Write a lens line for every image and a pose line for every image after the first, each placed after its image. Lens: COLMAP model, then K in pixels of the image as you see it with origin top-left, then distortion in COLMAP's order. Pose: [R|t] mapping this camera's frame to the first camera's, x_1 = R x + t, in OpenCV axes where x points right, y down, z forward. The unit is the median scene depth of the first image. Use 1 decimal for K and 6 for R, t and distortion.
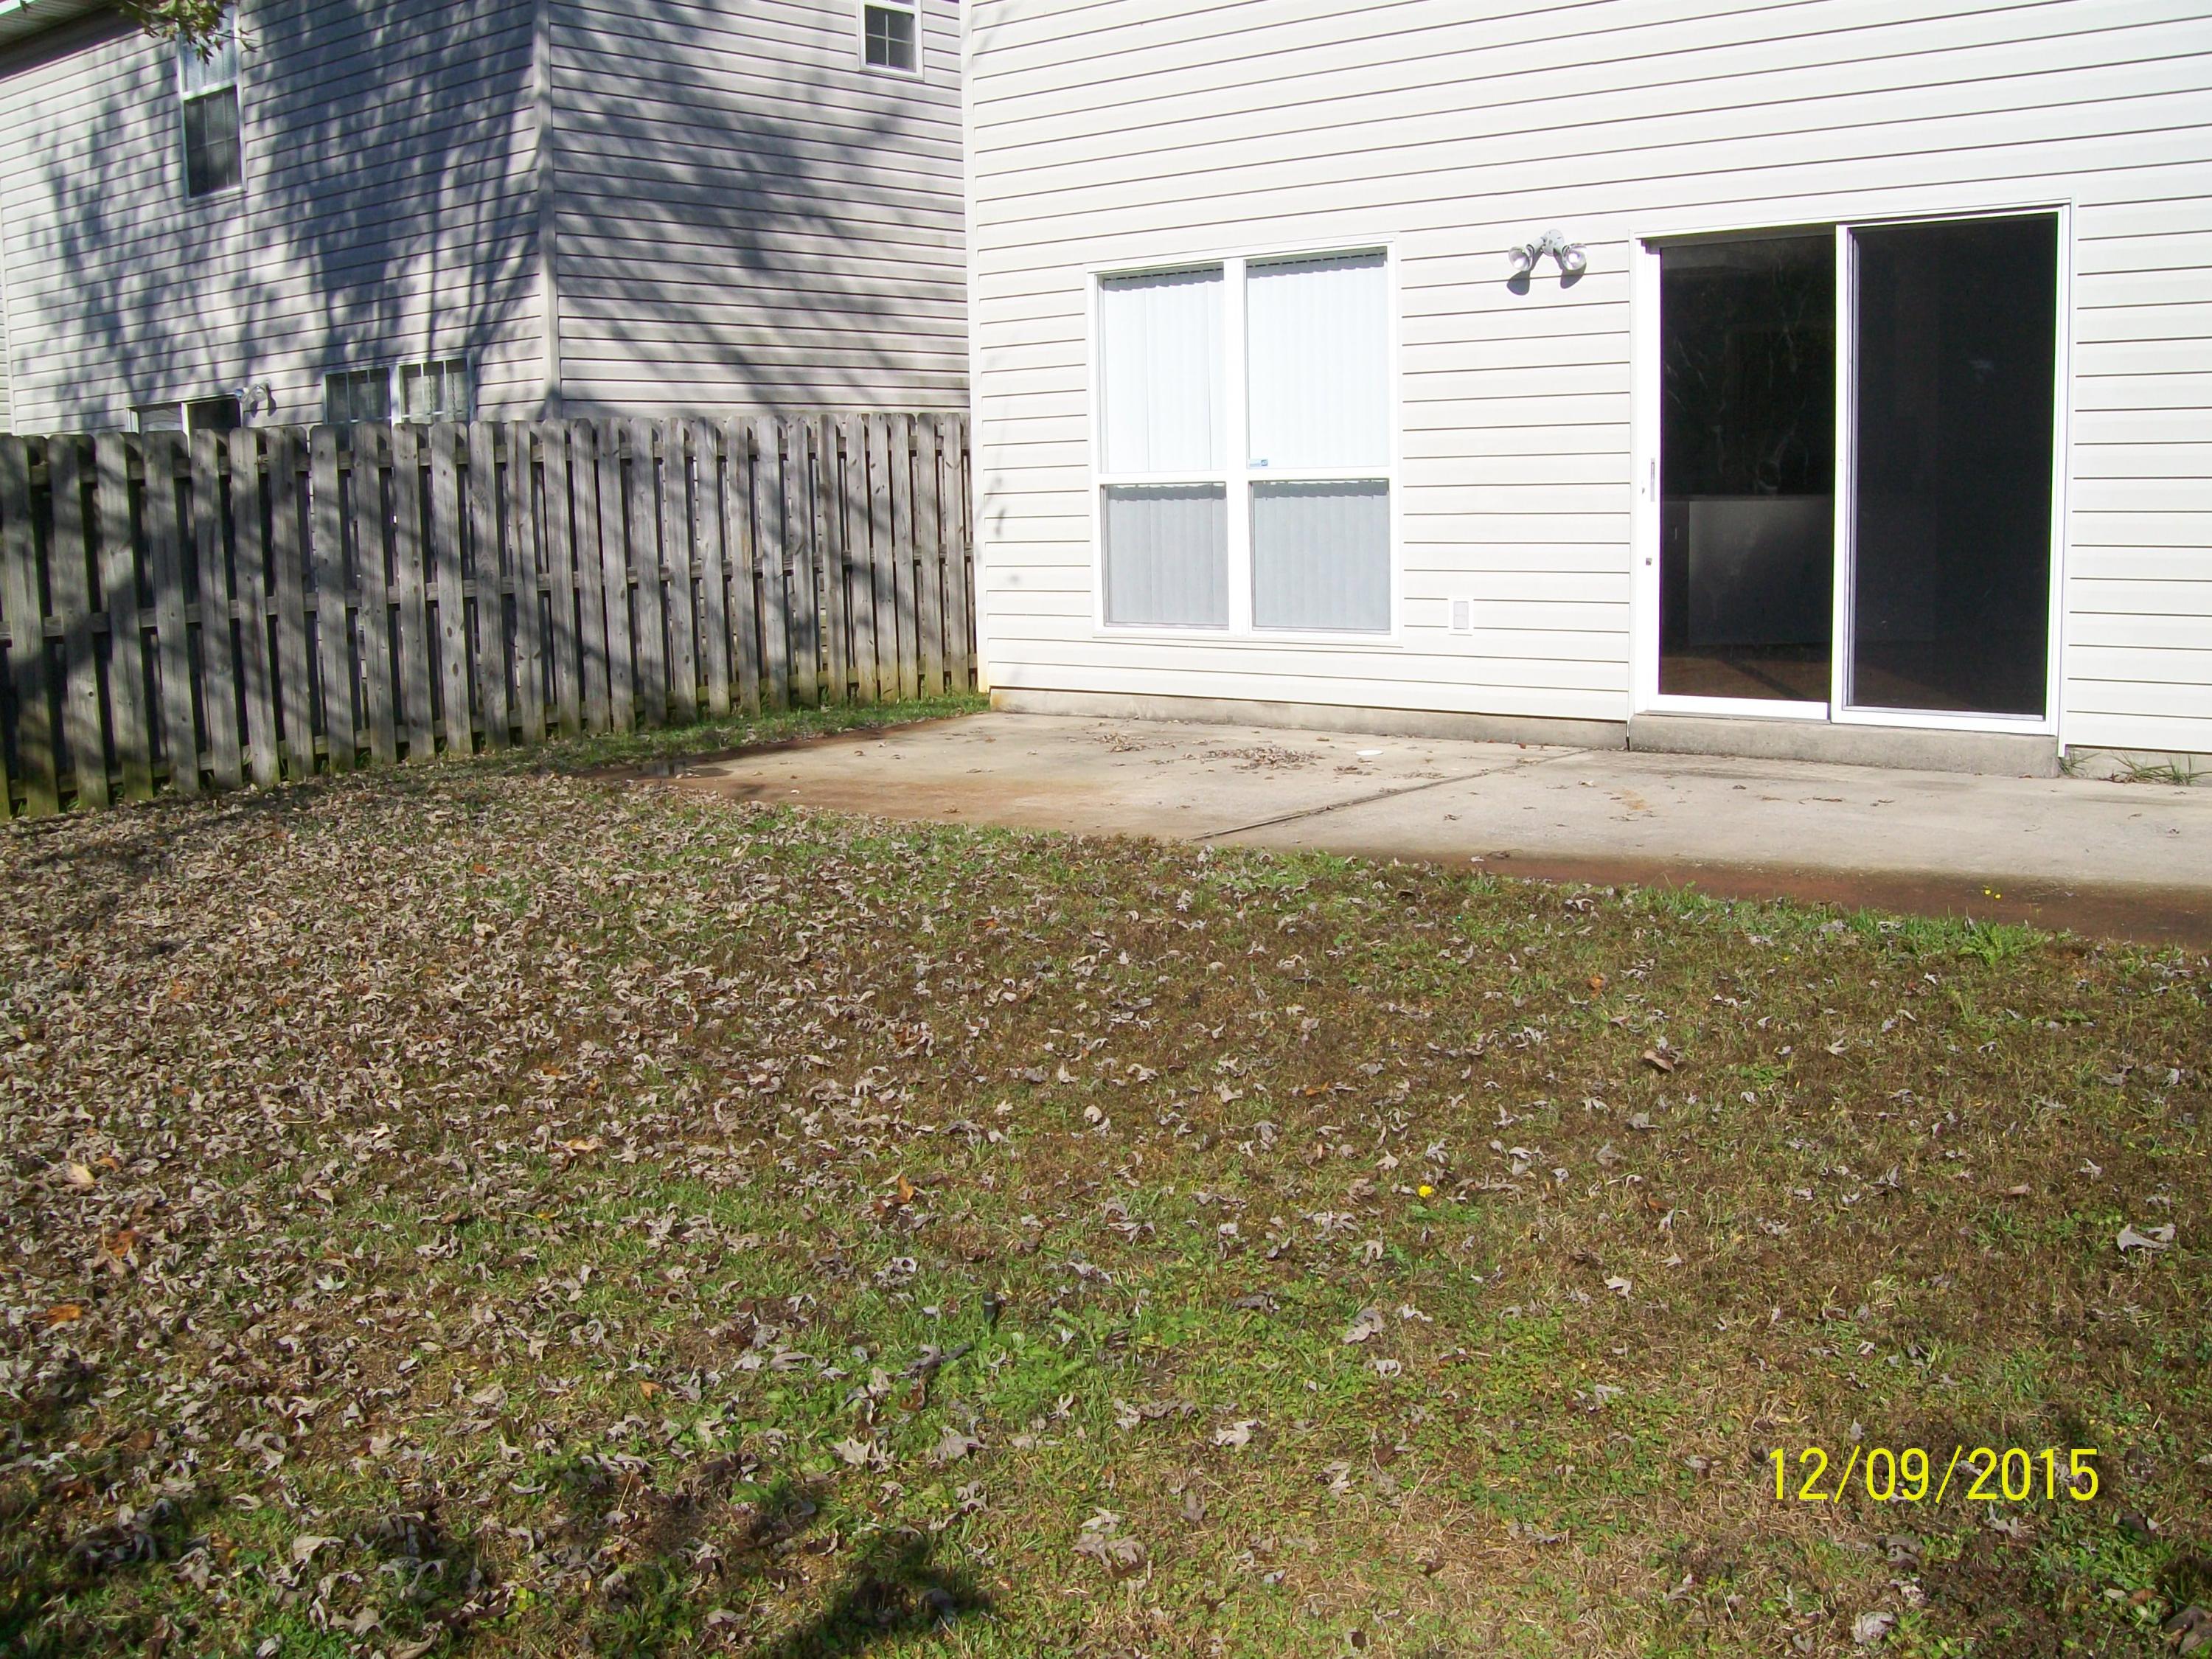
lens RADIAL K [[2292.3, 0, 1106.0], [0, 2292.3, 829.5], [0, 0, 1]] dist [-0.178817, 0.133412]
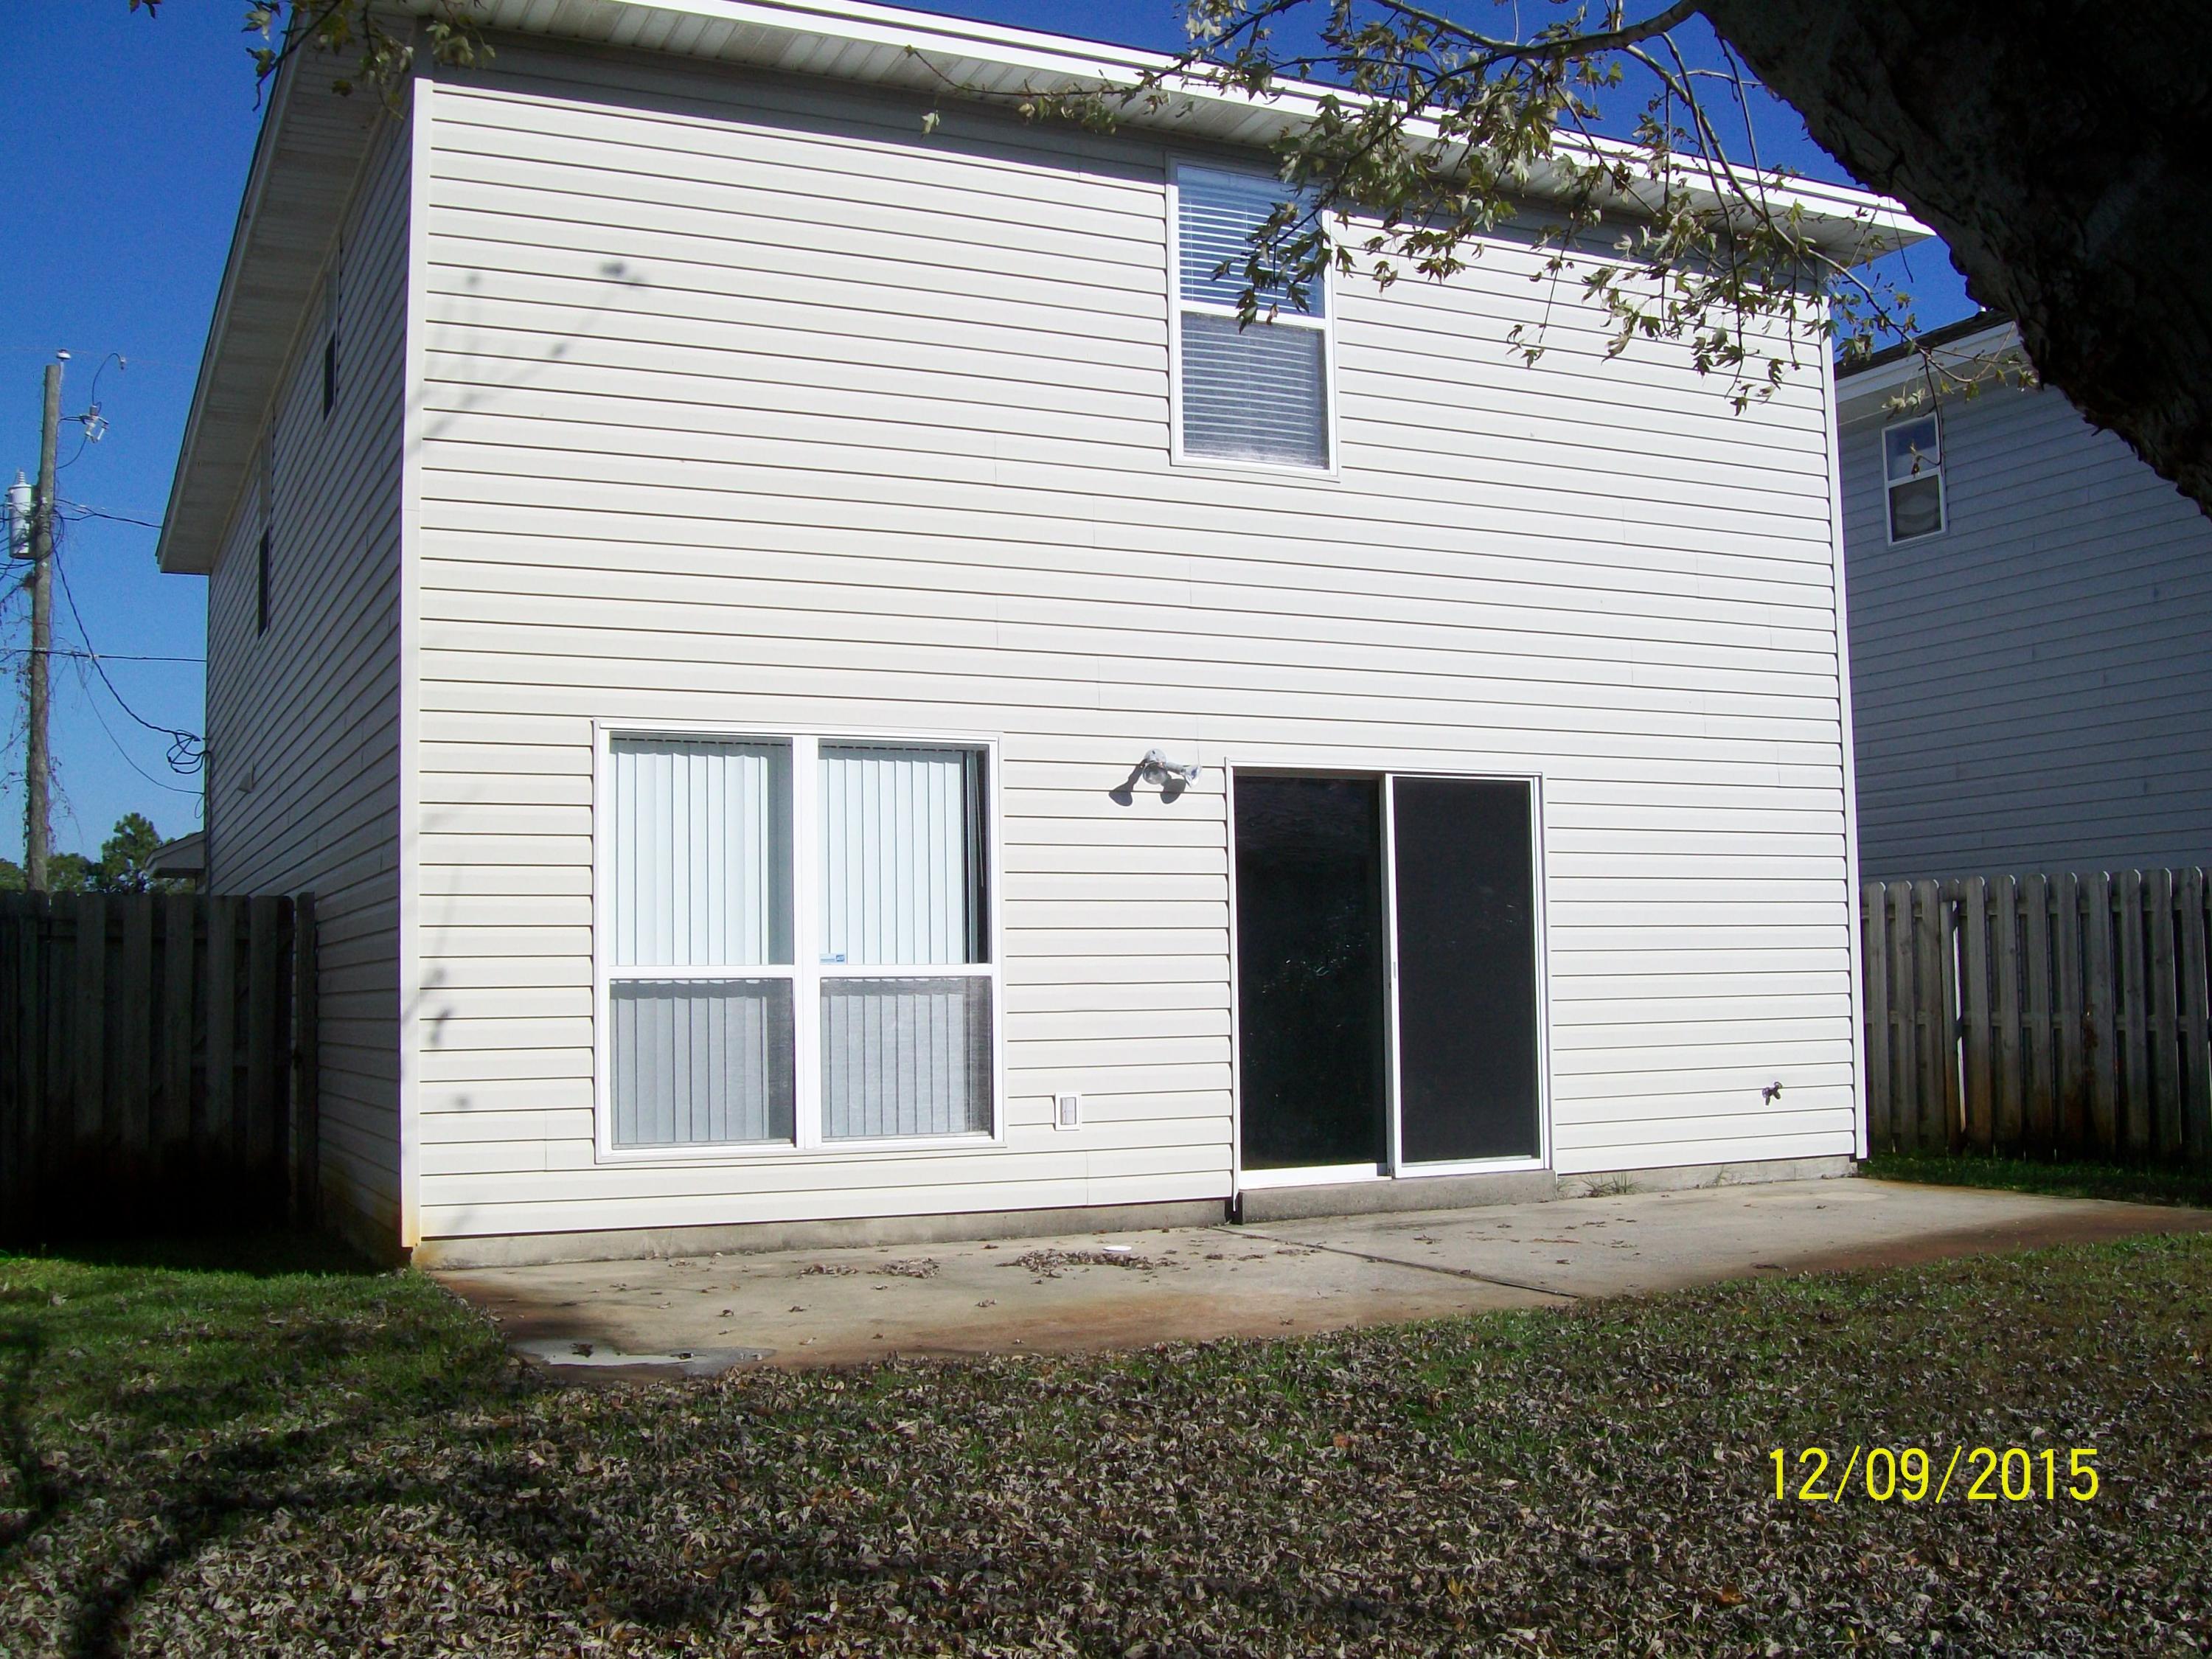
lens RADIAL K [[2292.3, 0, 1106.0], [0, 2292.3, 829.5], [0, 0, 1]] dist [-0.178817, 0.133412]
pose [[0.407890, 0.083032, 0.909248, -0.852604], [0.139335, 0.978531, -0.151865, -0.065797], [-0.902337, 0.188634, 0.387564, 0.623141]]
